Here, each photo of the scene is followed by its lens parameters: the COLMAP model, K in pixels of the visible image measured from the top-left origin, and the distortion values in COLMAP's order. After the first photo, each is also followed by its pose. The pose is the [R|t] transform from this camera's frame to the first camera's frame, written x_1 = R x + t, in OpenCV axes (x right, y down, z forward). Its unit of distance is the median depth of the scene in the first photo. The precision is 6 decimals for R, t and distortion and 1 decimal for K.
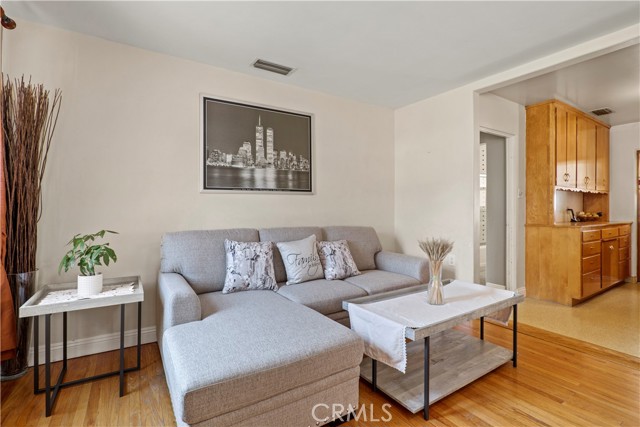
lens RADIAL K [[301.0, 0, 323.7], [0, 301.0, 206.6], [0, 0, 1]] dist [-0.004762, 0.000947]
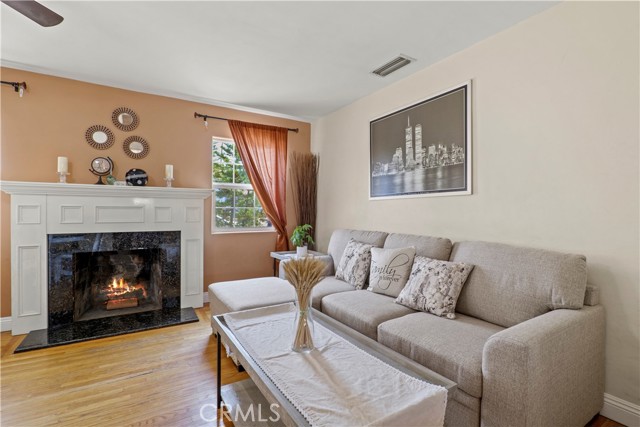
lens RADIAL K [[301.0, 0, 318.3], [0, 301.0, 214.4], [0, 0, 1]] dist [-0.004762, 0.000947]
pose [[-0.006592, 0.014962, -0.999866, 0.737557], [0.009552, 0.999843, 0.014899, -0.007289], [0.999933, -0.009452, -0.006734, 0.706282]]
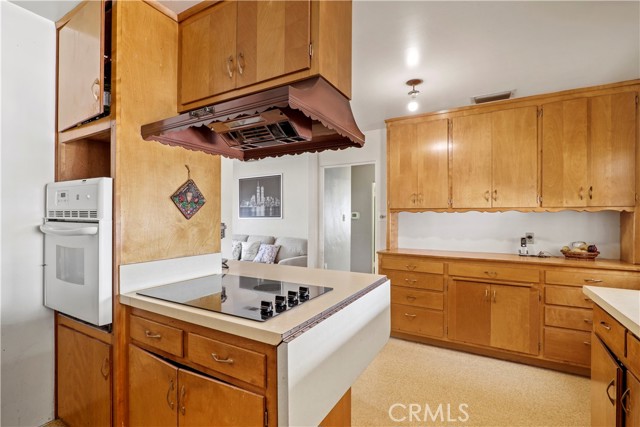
lens RADIAL K [[301.0, 0, 317.7], [0, 301.0, 214.9], [0, 0, 1]] dist [-0.004762, 0.000947]
pose [[0.458206, 0.002092, -0.888843, 1.811488], [0.005101, 0.999975, 0.004983, -0.076933], [0.888831, -0.006817, 0.458184, 0.401641]]
